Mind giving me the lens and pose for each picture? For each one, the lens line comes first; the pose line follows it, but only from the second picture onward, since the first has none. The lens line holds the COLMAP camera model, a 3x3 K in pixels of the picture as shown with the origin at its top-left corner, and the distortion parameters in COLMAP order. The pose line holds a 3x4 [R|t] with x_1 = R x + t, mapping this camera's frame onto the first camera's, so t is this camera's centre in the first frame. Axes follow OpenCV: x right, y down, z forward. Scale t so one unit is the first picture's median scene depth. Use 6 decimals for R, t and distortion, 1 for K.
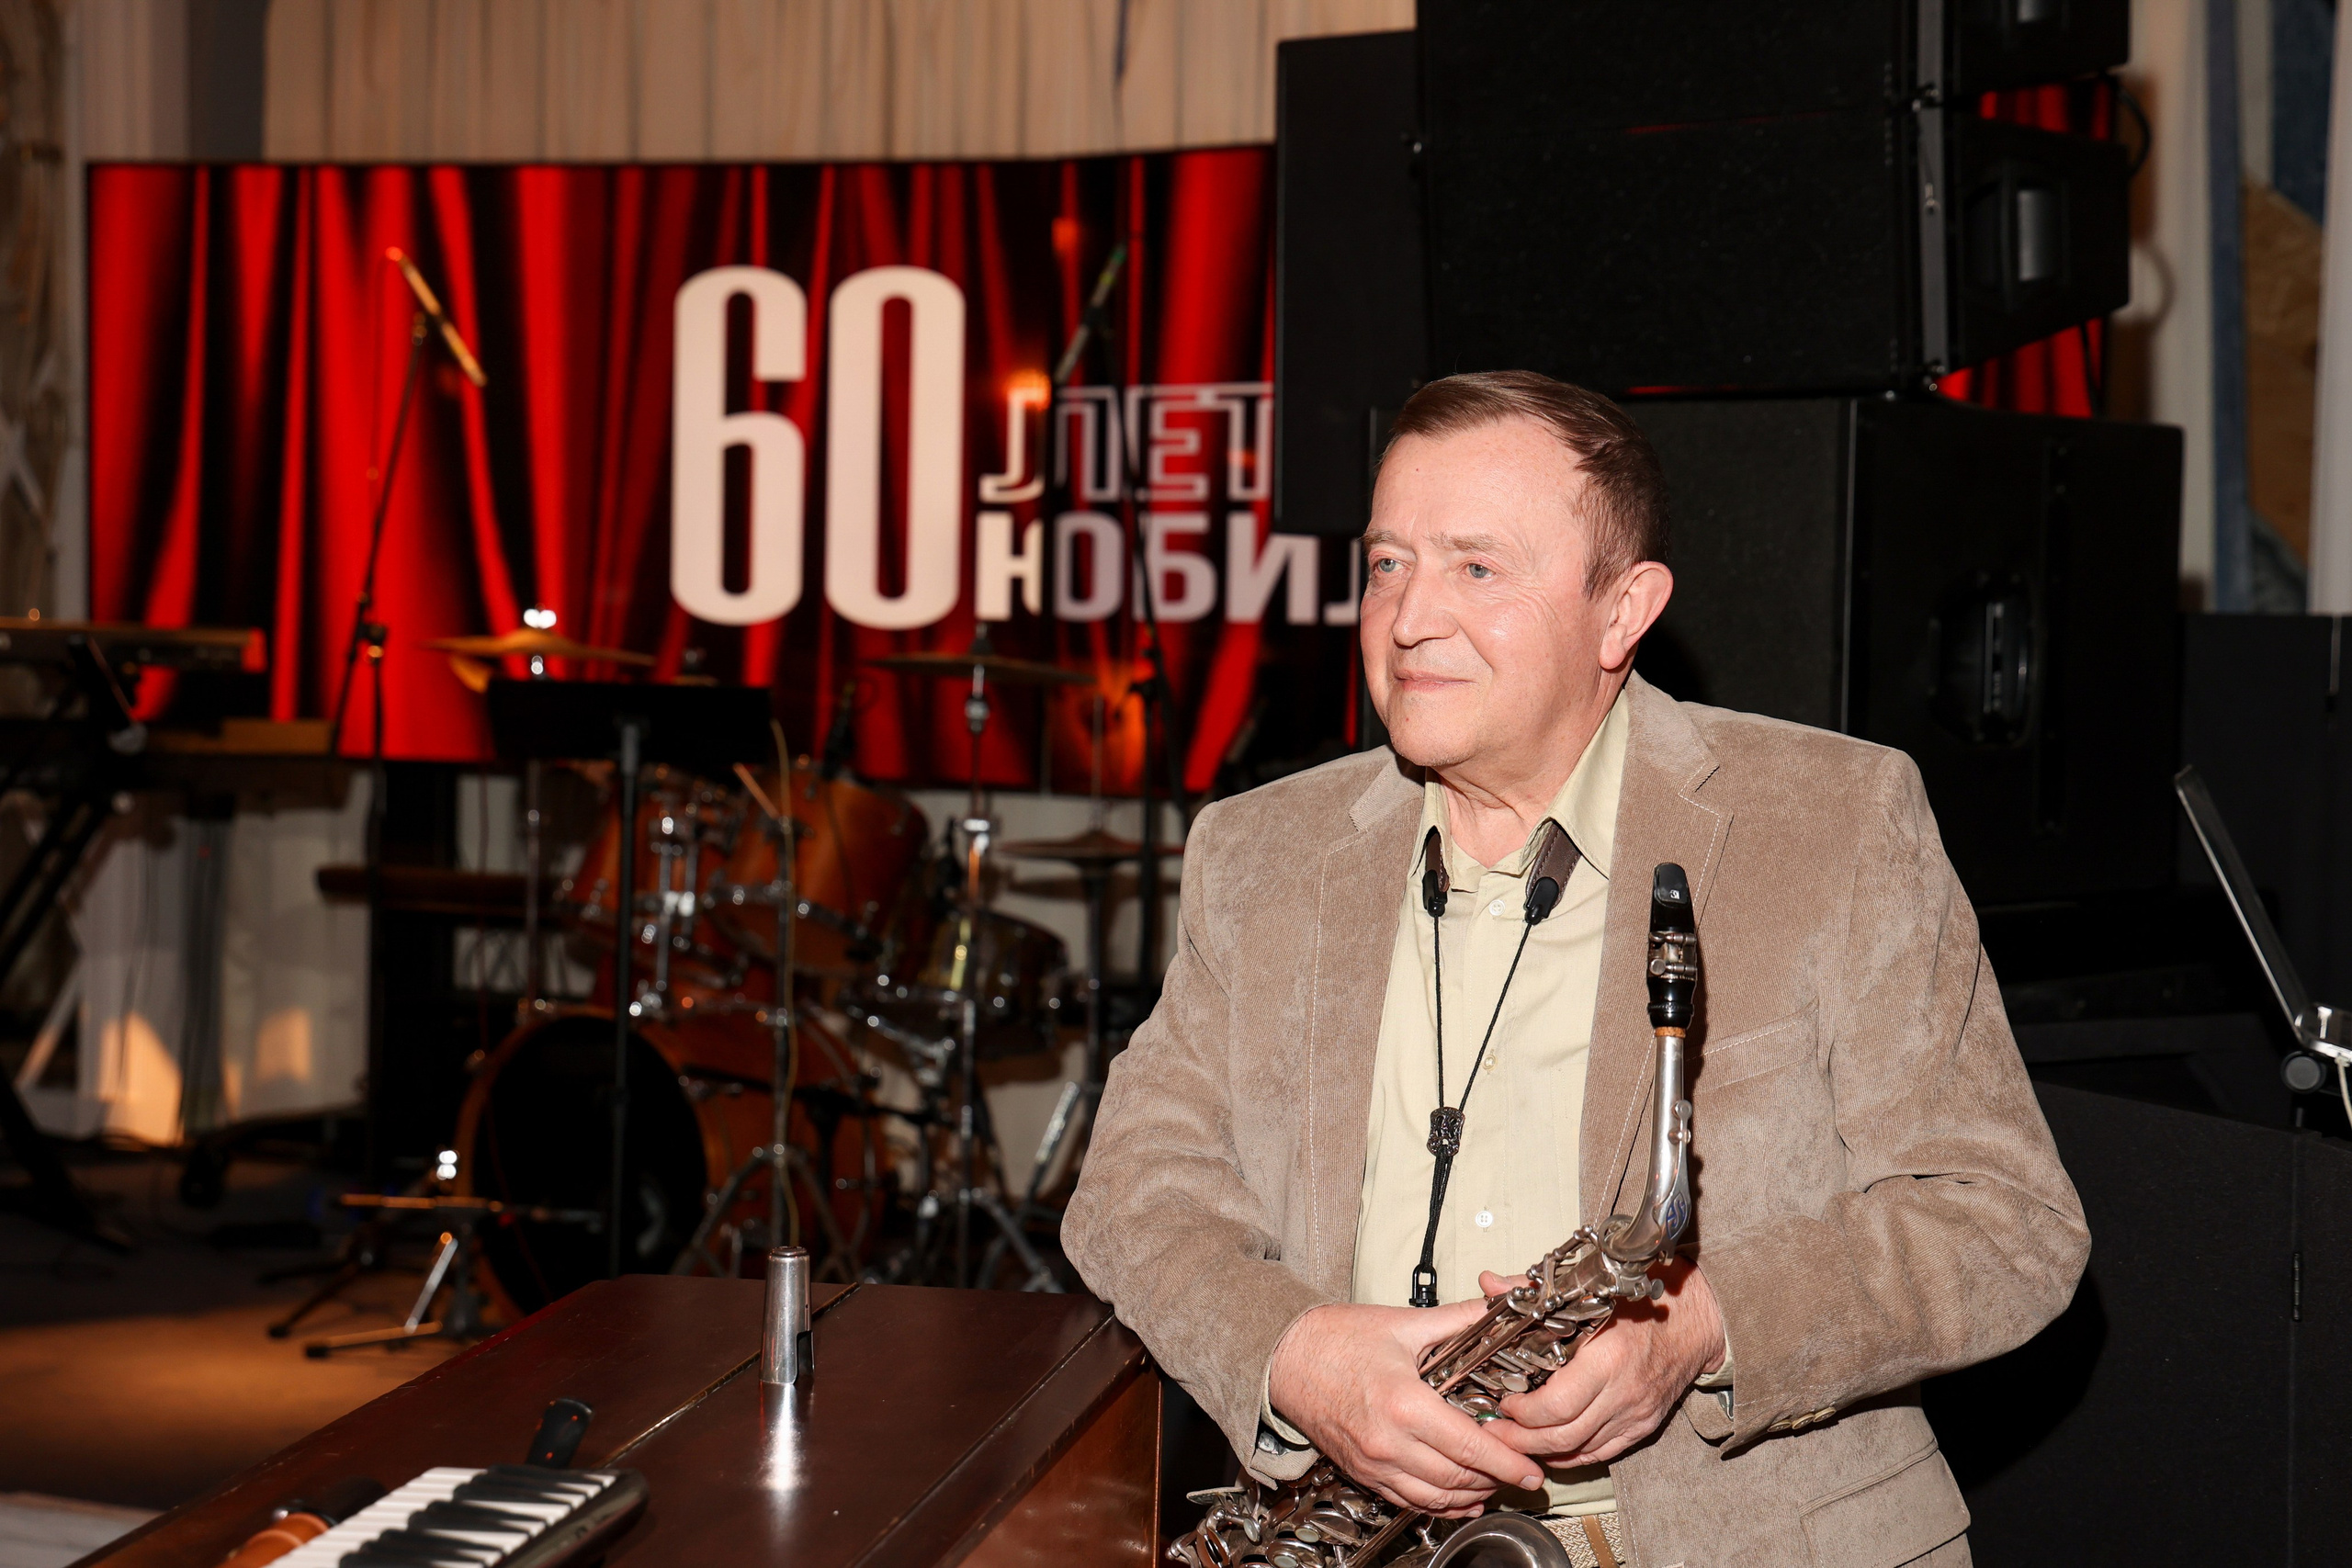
lens RADIAL K [[4071.6, 0, 1177.2], [0, 4071.6, 792.8], [0, 0, 1]] dist [0.052706, 0.000000]
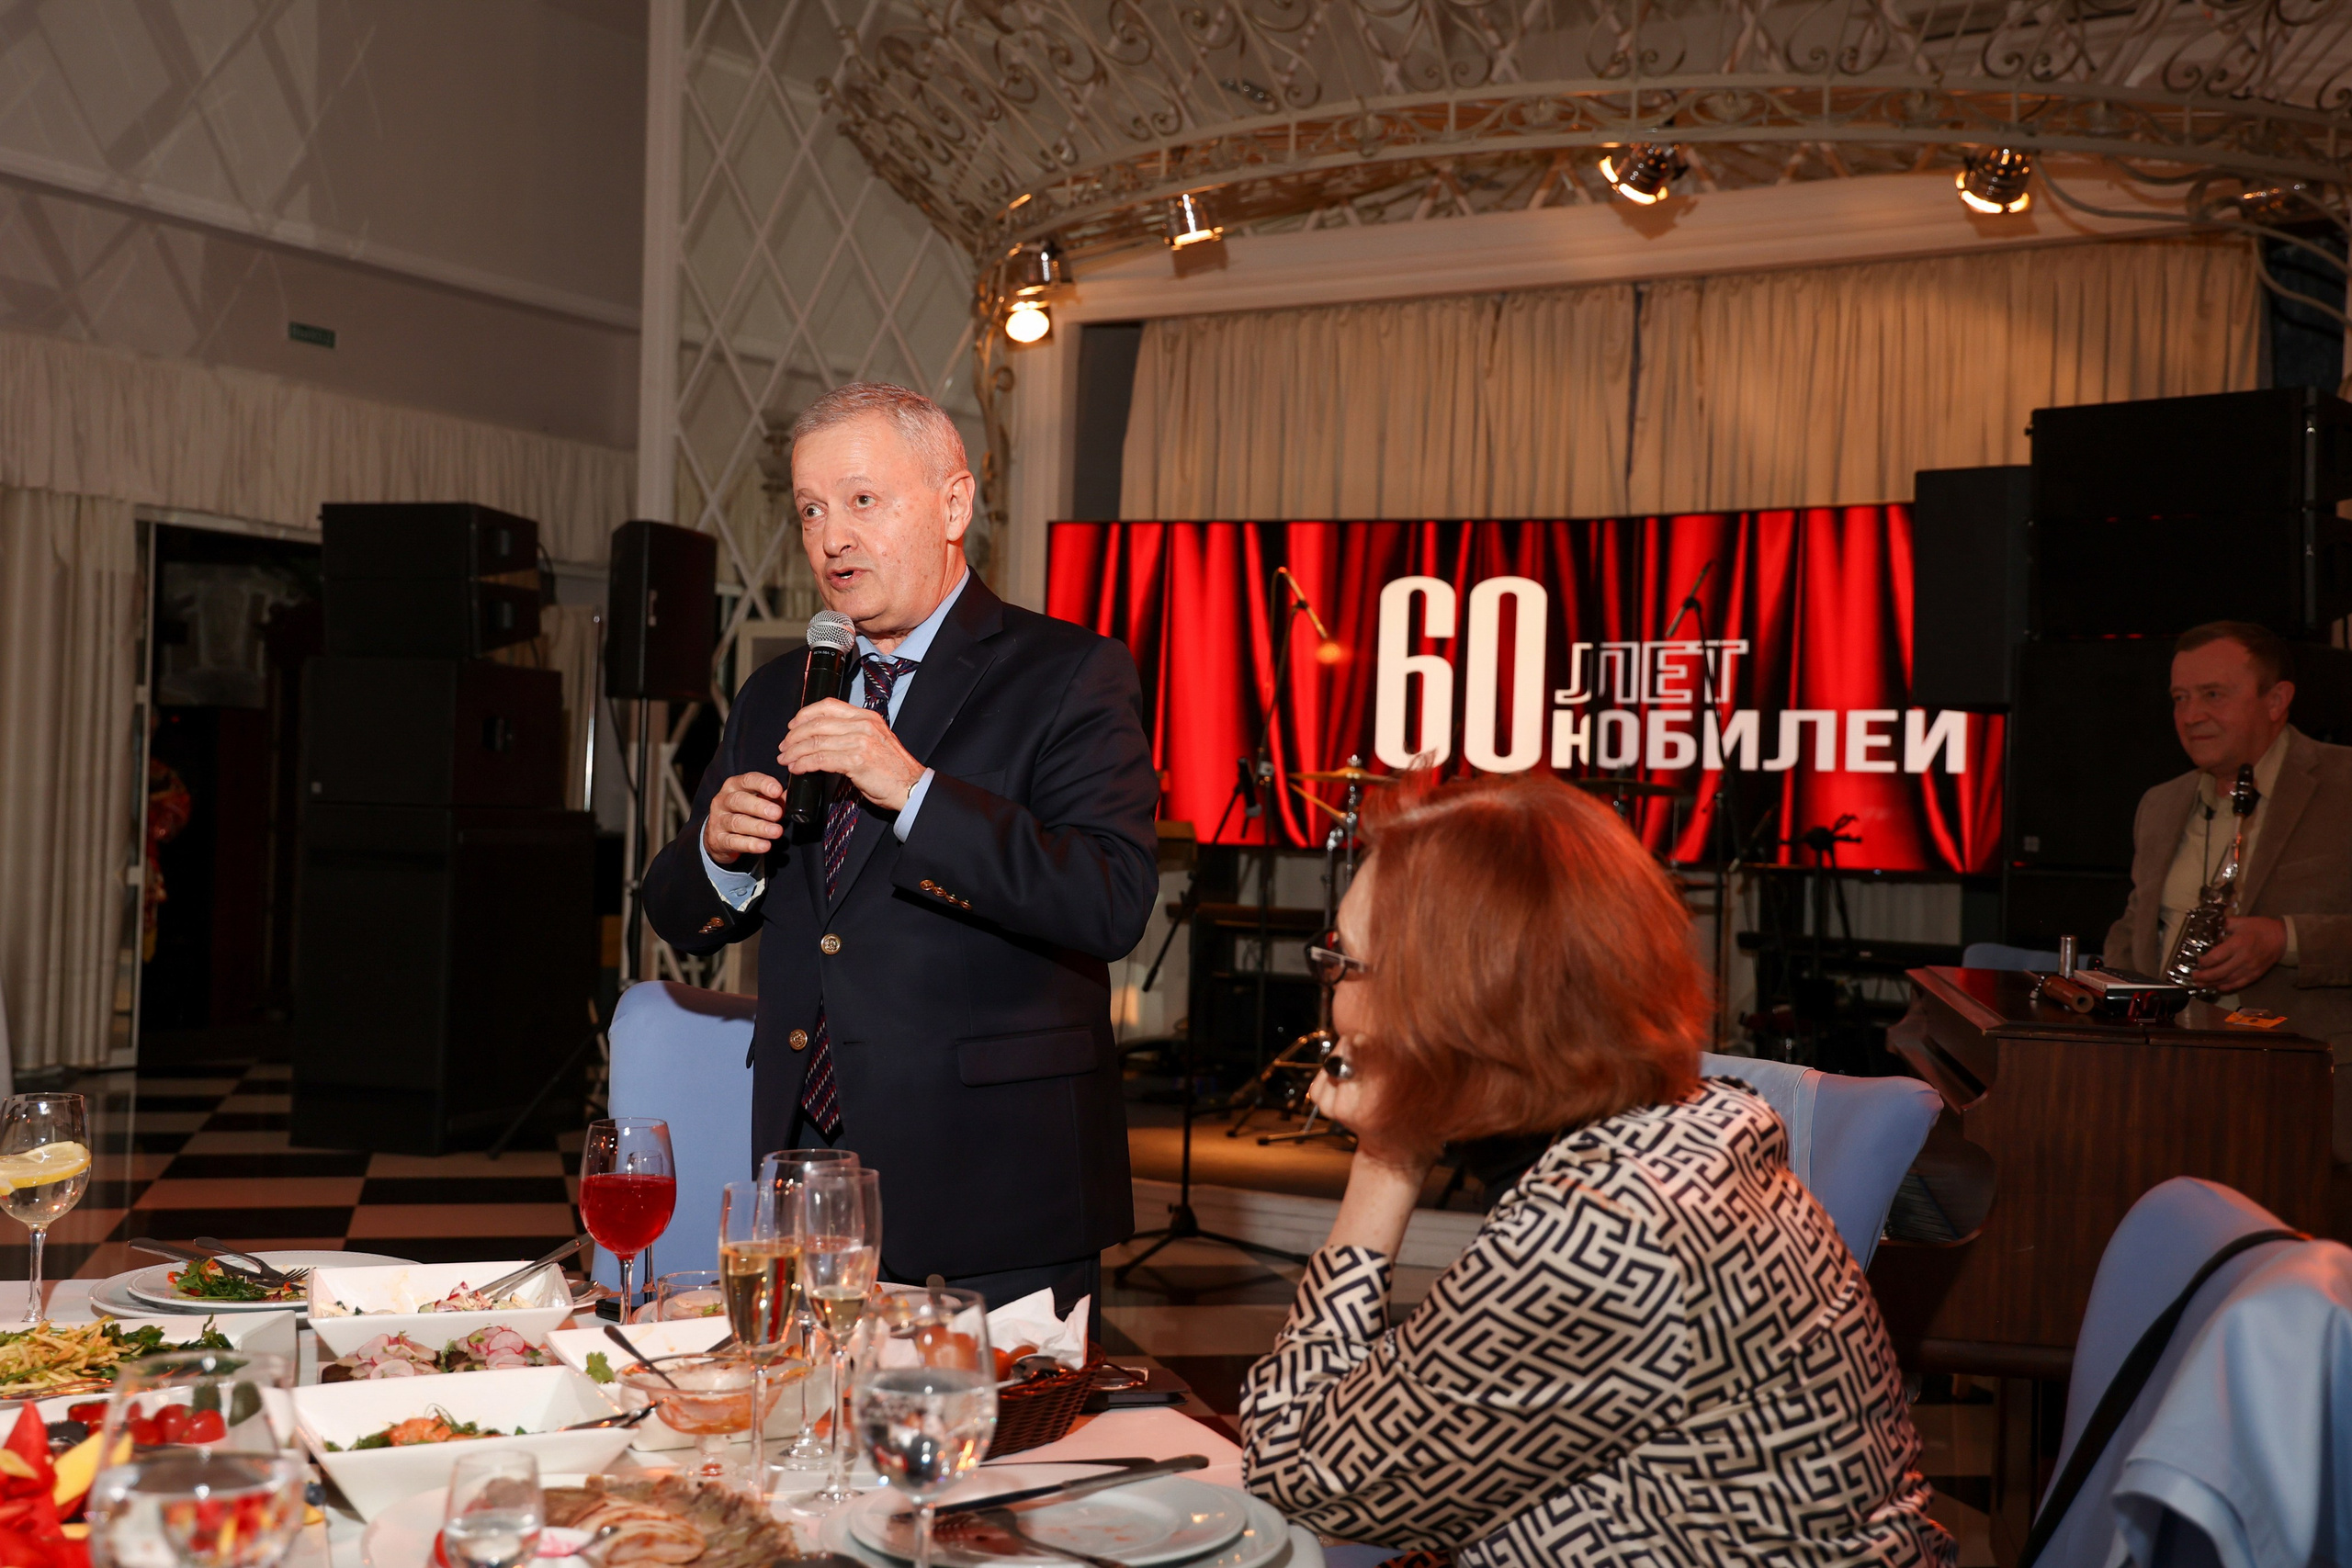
lens RADIAL K [[2886.0, 0, 1180.8], [0, 2886.0, 771.0], [0, 0, 1]] dist [0.214090, 0.000000]
pose [[0.999469, 0.010278, -0.030936, -0.176232], [-0.012082, 0.998201, -0.058729, 0.037109], [0.030277, 0.059072, 0.997794, -0.302556]]
